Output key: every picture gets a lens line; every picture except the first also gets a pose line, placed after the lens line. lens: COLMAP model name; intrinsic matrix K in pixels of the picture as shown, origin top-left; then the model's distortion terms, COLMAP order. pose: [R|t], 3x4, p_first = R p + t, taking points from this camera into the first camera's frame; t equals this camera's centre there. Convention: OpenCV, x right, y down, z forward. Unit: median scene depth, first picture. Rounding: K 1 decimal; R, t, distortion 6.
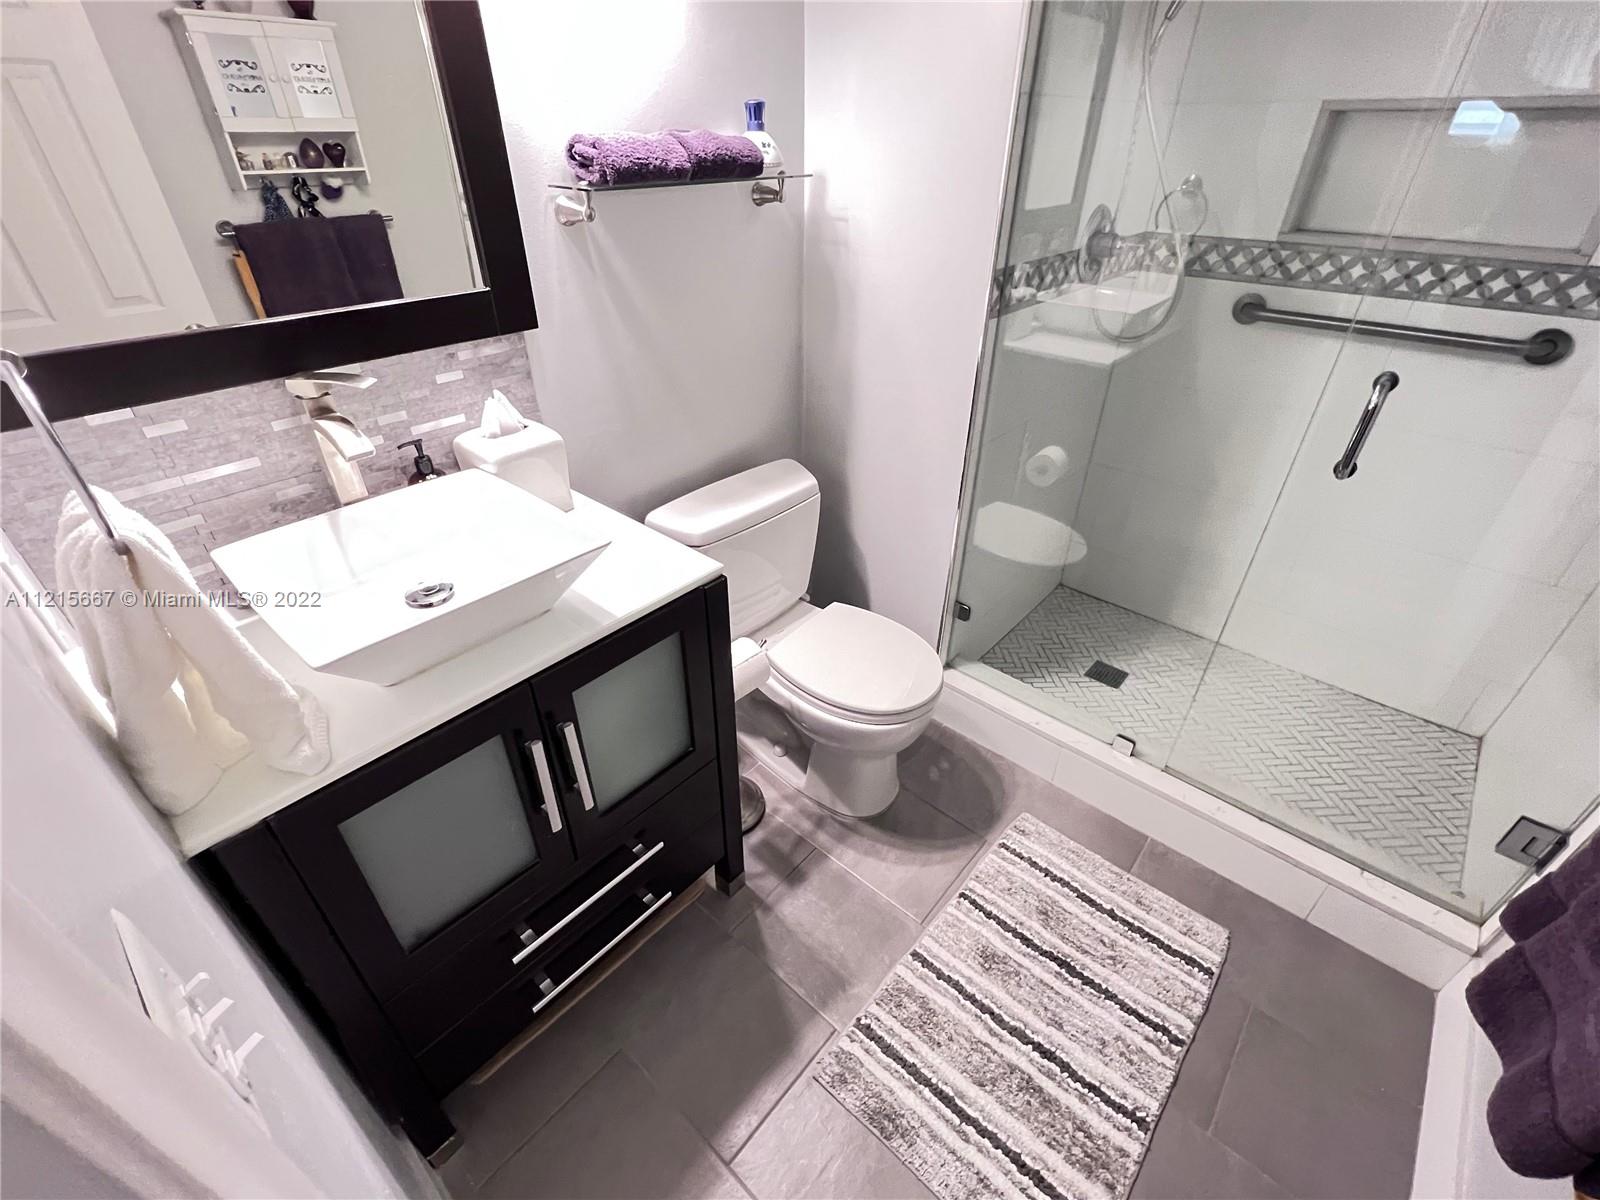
lens RADIAL K [[709.6, 0, 793.5], [0, 709.6, 599.9], [0, 0, 1]] dist [-0.004365, 0.001241]
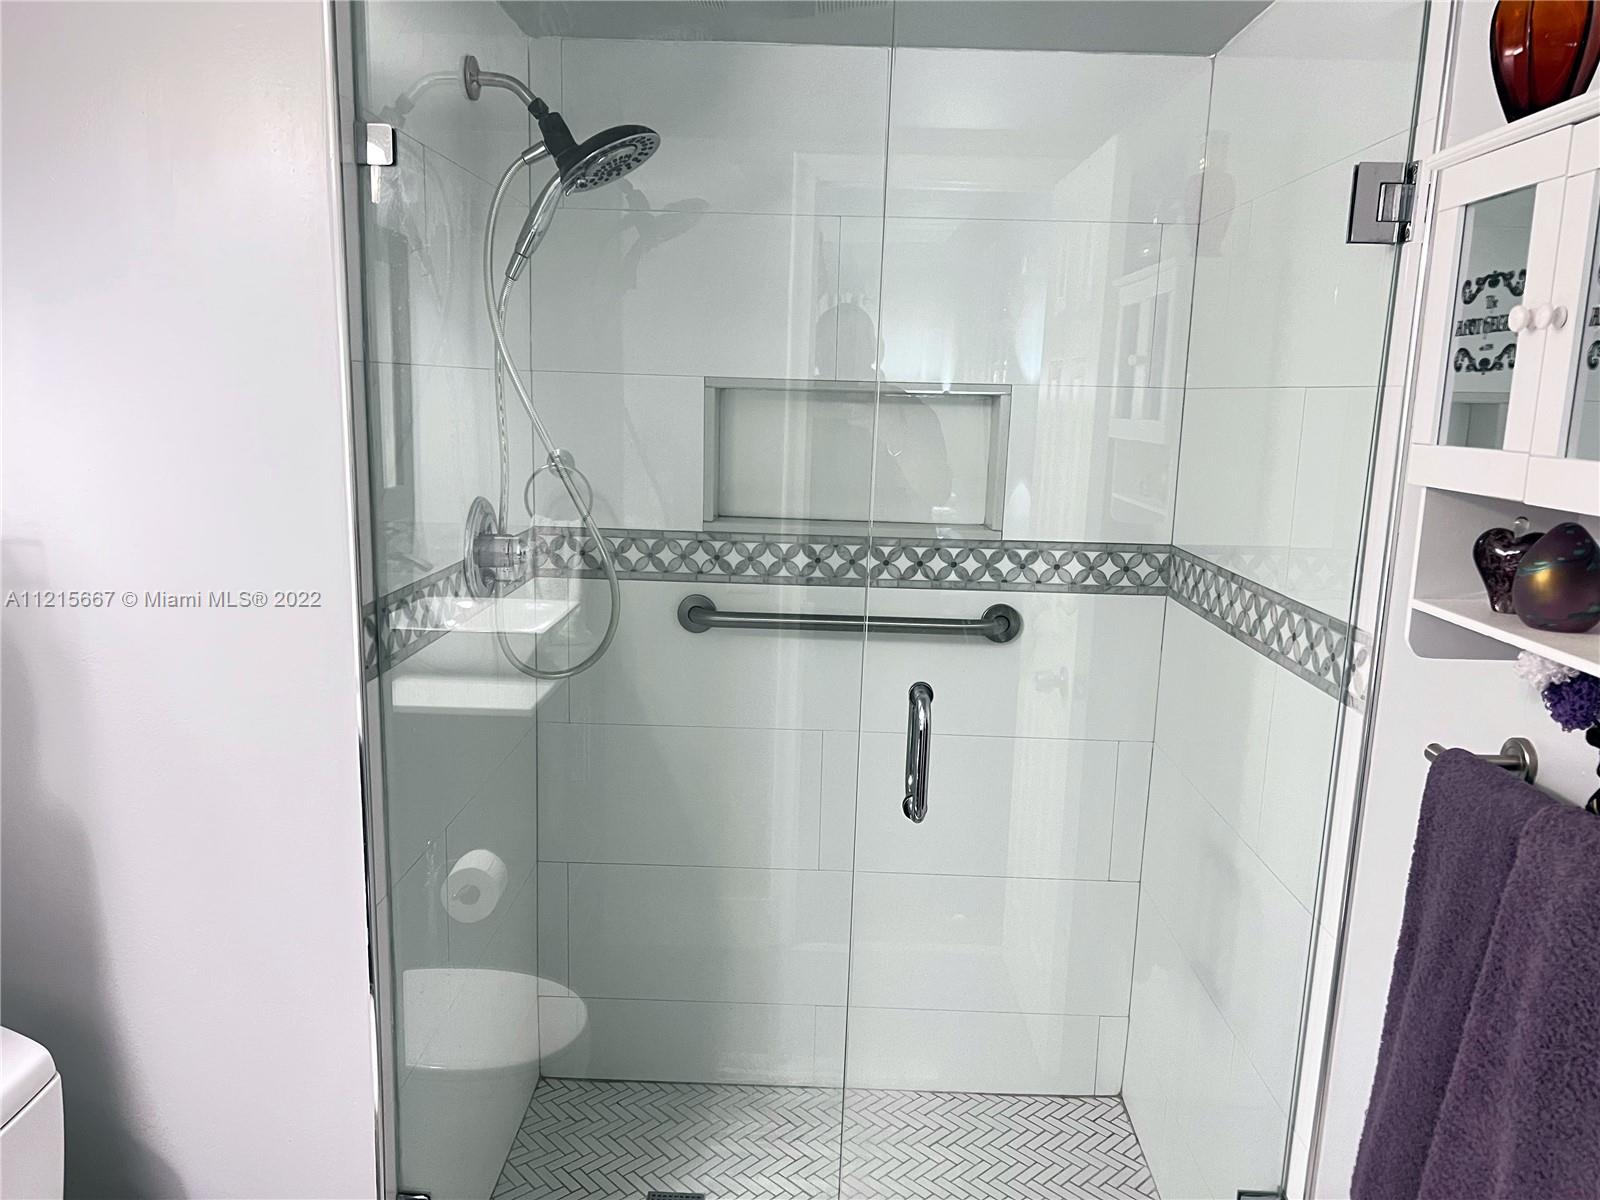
lens RADIAL K [[1196.1, 0, 810.4], [0, 1196.1, 614.8], [0, 0, 1]] dist [0.060828, -0.069302]
pose [[0.758094, -0.098180, 0.644713, -0.079496], [0.335322, 0.906590, -0.256232, -0.062968], [-0.559333, 0.410434, 0.720202, 0.049239]]
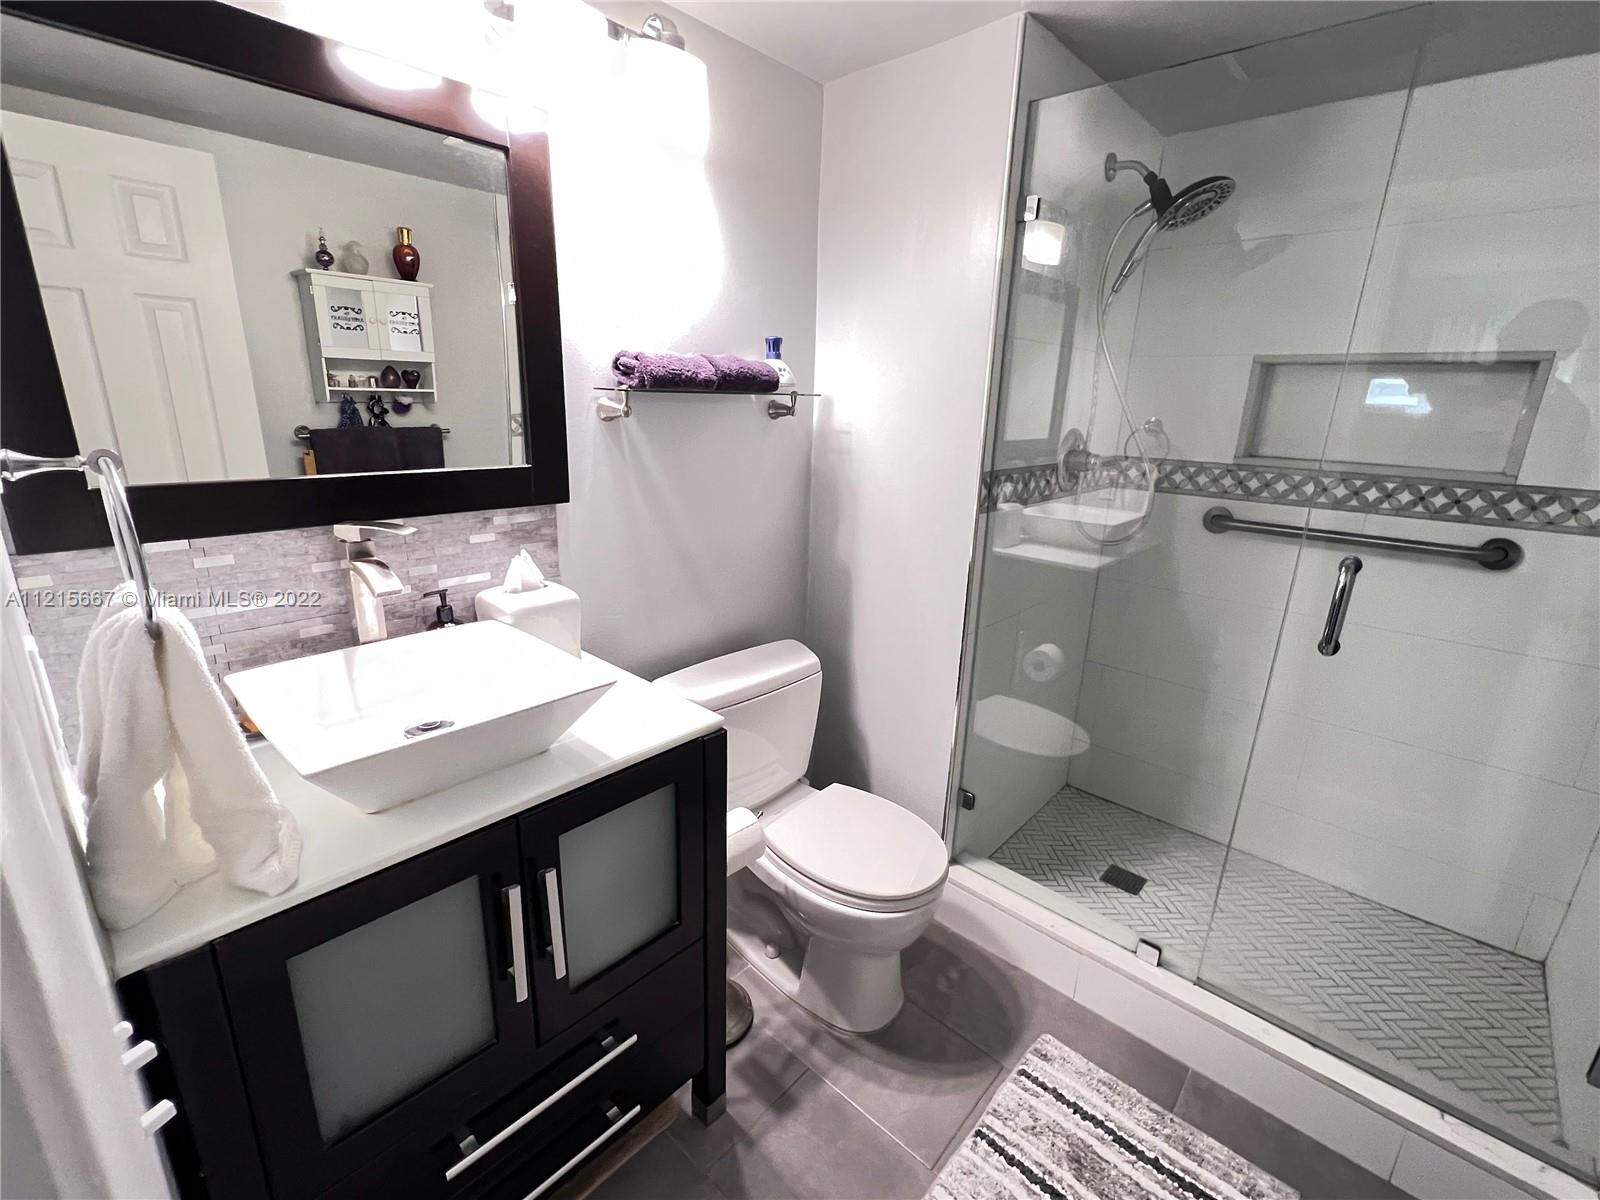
lens RADIAL K [[709.6, 0, 793.1], [0, 709.6, 601.4], [0, 0, 1]] dist [-0.004365, 0.001241]
pose [[0.999481, 0.031265, -0.007816, 0.001093], [-0.032172, 0.953897, -0.298406, 0.066742], [-0.001874, 0.298503, 0.954407, -0.005768]]
